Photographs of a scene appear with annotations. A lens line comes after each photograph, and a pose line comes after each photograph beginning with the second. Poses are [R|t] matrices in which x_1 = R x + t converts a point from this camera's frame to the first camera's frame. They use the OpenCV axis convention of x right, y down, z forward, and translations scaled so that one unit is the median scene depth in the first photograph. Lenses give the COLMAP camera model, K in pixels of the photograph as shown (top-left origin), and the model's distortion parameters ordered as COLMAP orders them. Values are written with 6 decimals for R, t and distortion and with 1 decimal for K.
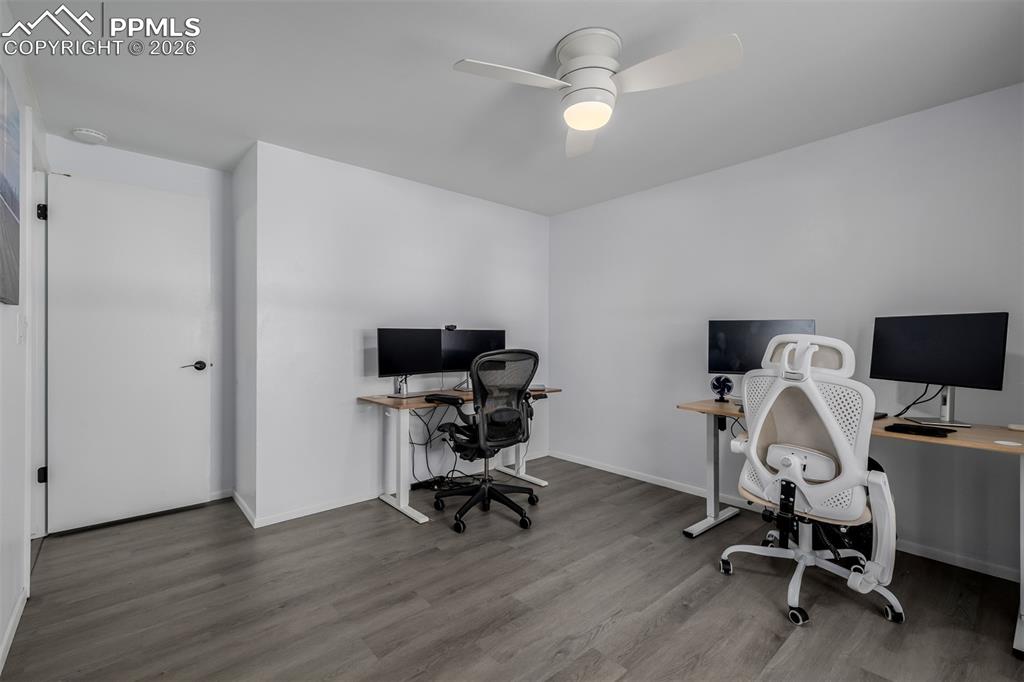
lens RADIAL K [[434.7, 0, 512.9], [0, 434.7, 340.1], [0, 0, 1]] dist [0.001635, -0.000592]
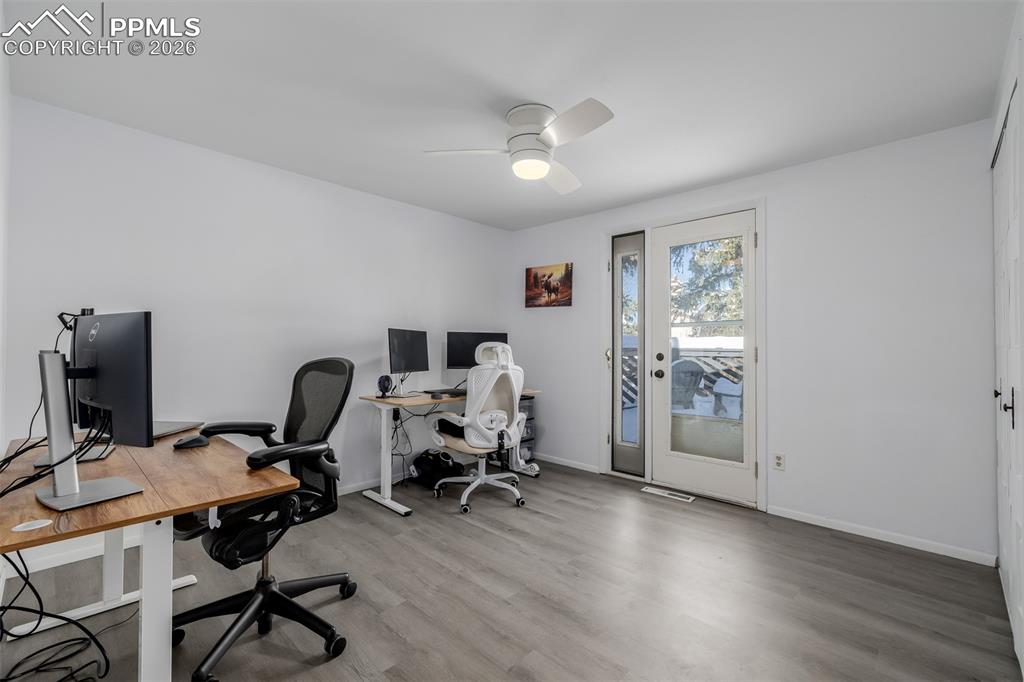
lens RADIAL K [[434.7, 0, 513.5], [0, 434.7, 343.7], [0, 0, 1]] dist [0.001635, -0.000592]
pose [[-0.059687, -0.003630, 0.998211, -0.870947], [-0.005505, 0.999979, 0.003307, -0.012052], [-0.998202, -0.005297, -0.059706, 0.894927]]
